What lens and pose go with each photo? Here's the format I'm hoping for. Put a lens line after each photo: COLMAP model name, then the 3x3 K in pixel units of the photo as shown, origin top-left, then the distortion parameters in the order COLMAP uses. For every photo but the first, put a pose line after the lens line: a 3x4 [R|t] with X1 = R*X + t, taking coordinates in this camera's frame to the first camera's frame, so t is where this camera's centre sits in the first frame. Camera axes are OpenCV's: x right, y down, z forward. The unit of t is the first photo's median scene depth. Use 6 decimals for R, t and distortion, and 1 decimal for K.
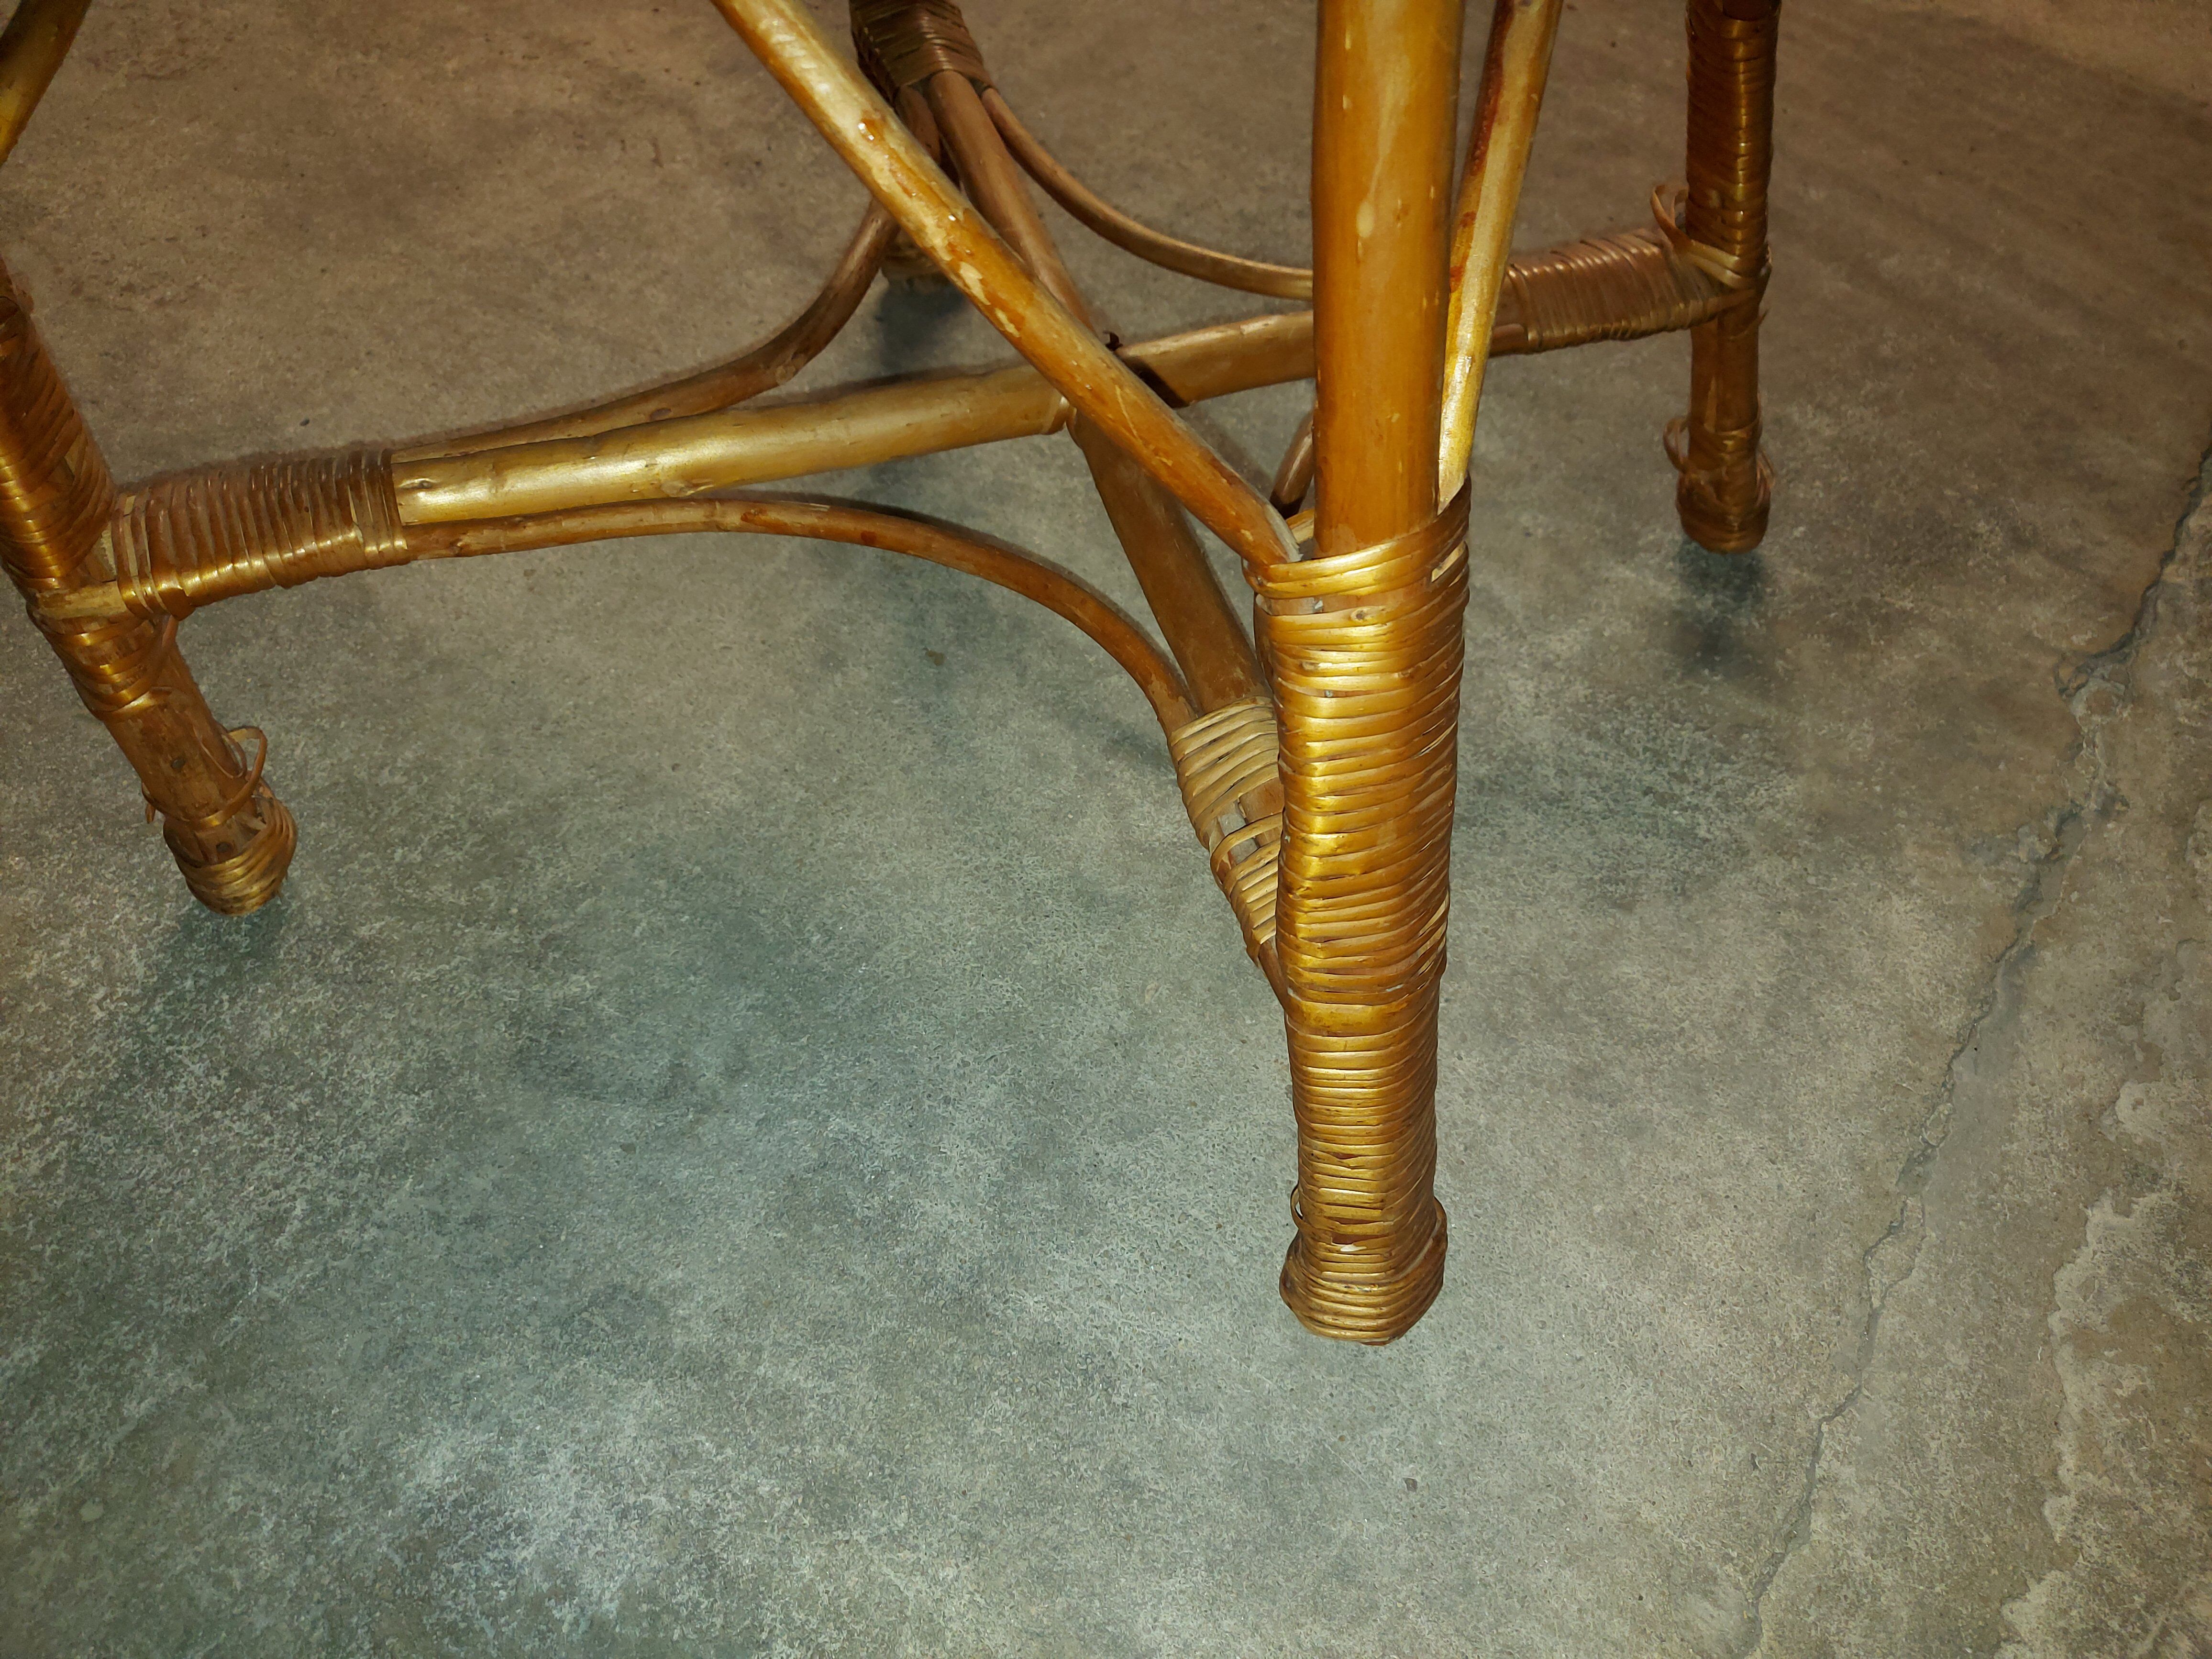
lens RADIAL K [[1603.1, 0, 1096.8], [0, 1603.1, 837.7], [0, 0, 1]] dist [0.070185, -0.075283]
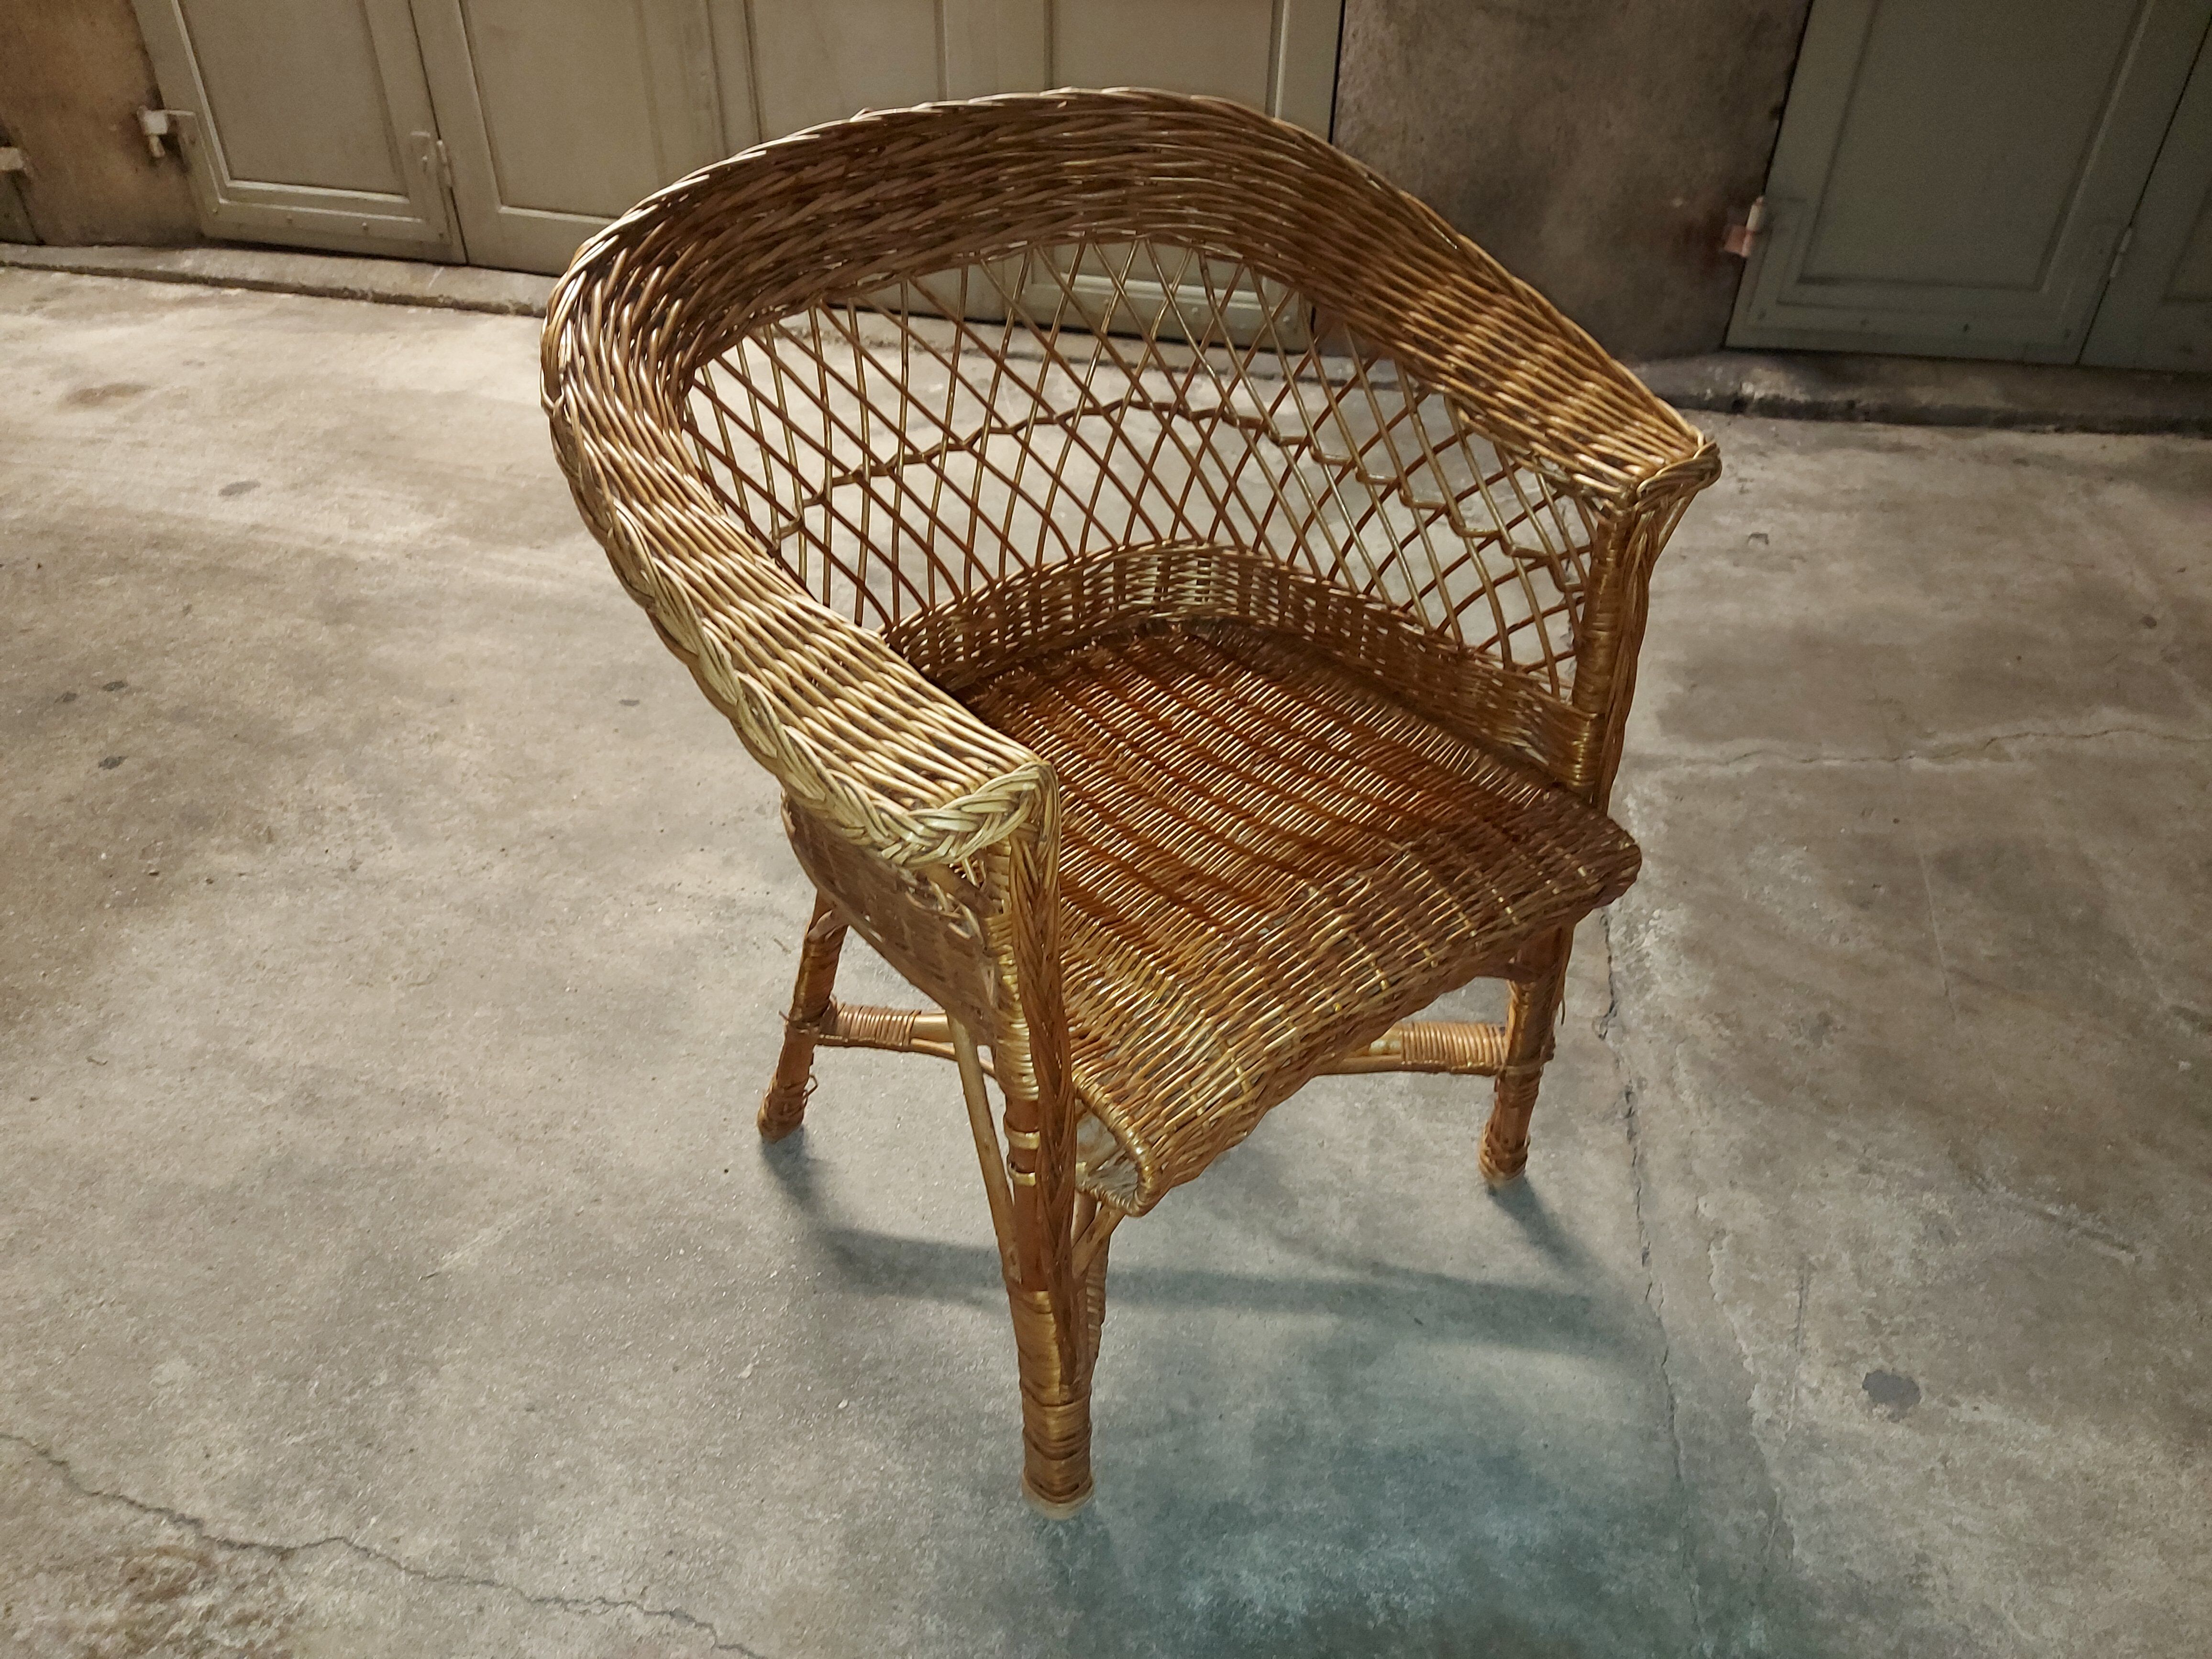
lens RADIAL K [[1603.1, 0, 1097.6], [0, 1603.1, 832.5], [0, 0, 1]] dist [0.070185, -0.075283]
pose [[0.909418, -0.256033, 0.327728, -0.860267], [0.324807, 0.929407, -0.175225, -0.229996], [-0.259729, 0.265801, 0.928381, -1.191990]]
